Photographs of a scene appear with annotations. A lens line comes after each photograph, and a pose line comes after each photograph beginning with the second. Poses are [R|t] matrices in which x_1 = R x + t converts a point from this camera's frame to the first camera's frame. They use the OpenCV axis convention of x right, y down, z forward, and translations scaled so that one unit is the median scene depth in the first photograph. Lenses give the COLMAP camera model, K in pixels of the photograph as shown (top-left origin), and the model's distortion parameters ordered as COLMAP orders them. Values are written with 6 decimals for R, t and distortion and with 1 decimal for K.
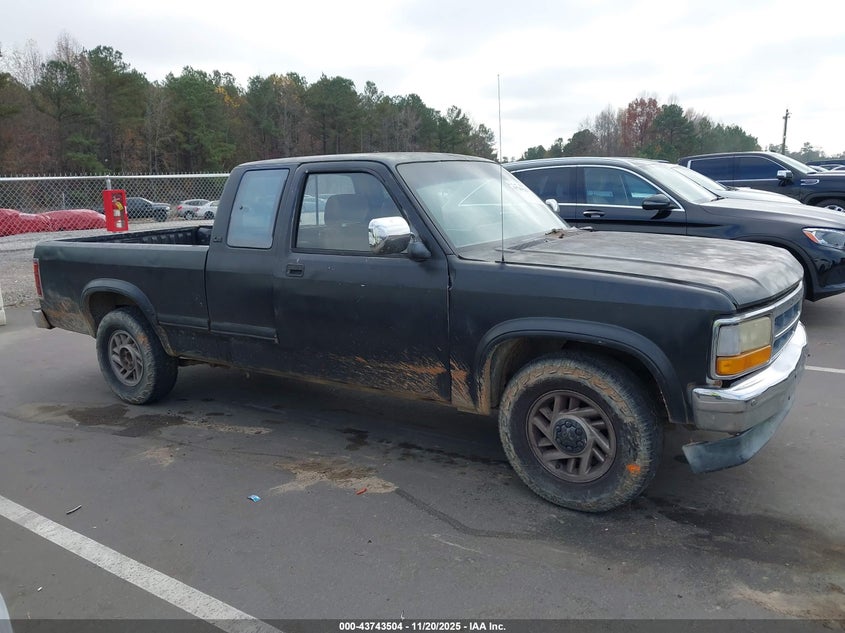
lens RADIAL K [[662.3, 0, 422.5], [0, 662.3, 316.5], [0, 0, 1]] dist [-0.011958, -0.009366]
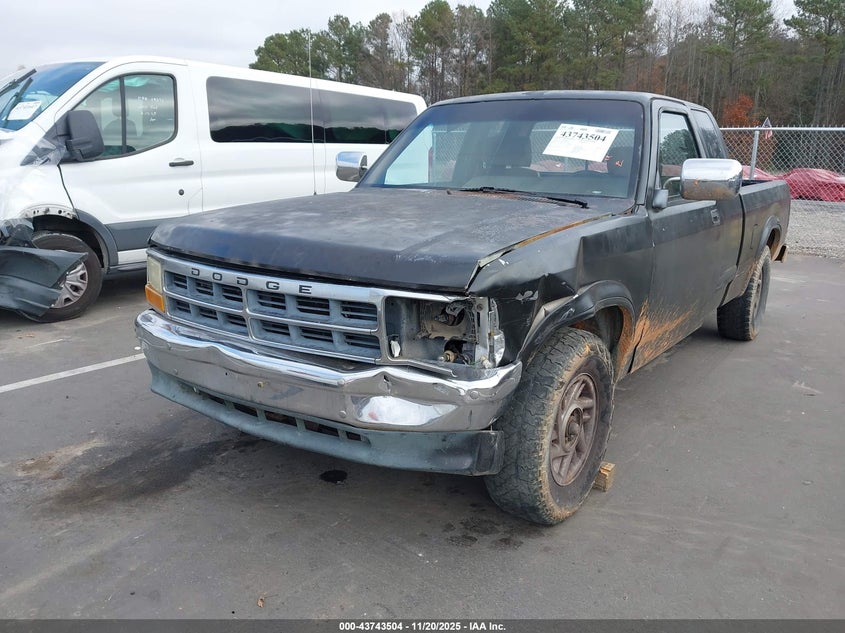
lens RADIAL K [[662.3, 0, 422.5], [0, 662.3, 316.5], [0, 0, 1]] dist [-0.011958, -0.009366]
pose [[-0.067701, 0.236589, -0.969248, 1.361261], [-0.181620, 0.952323, 0.245143, -0.215713], [0.981036, 0.192632, -0.021504, 1.328571]]
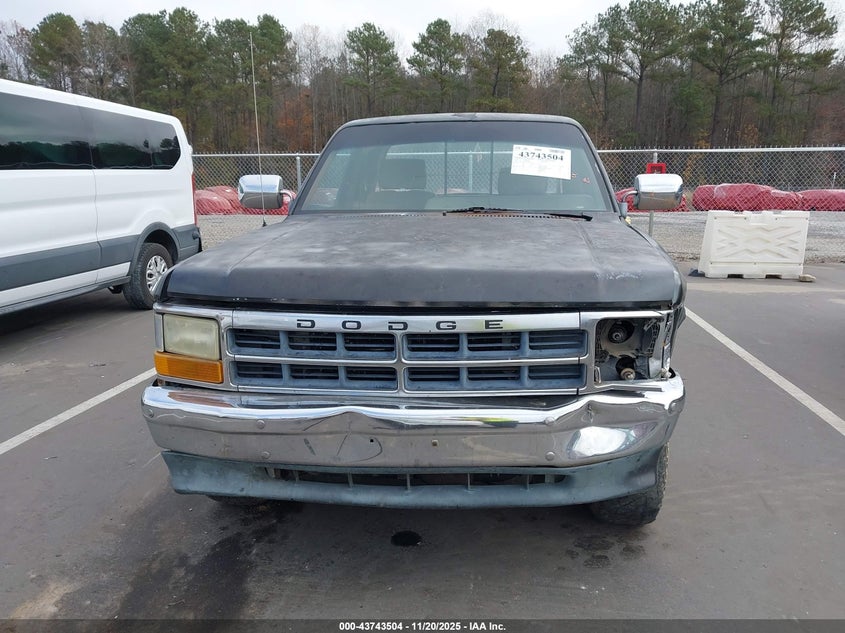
lens RADIAL K [[662.3, 0, 422.5], [0, 662.3, 316.5], [0, 0, 1]] dist [-0.011958, -0.009366]
pose [[0.429078, 0.178275, -0.885500, 1.194062], [-0.147976, 0.980959, 0.125790, -0.120323], [0.891064, 0.077060, 0.447288, 0.831673]]
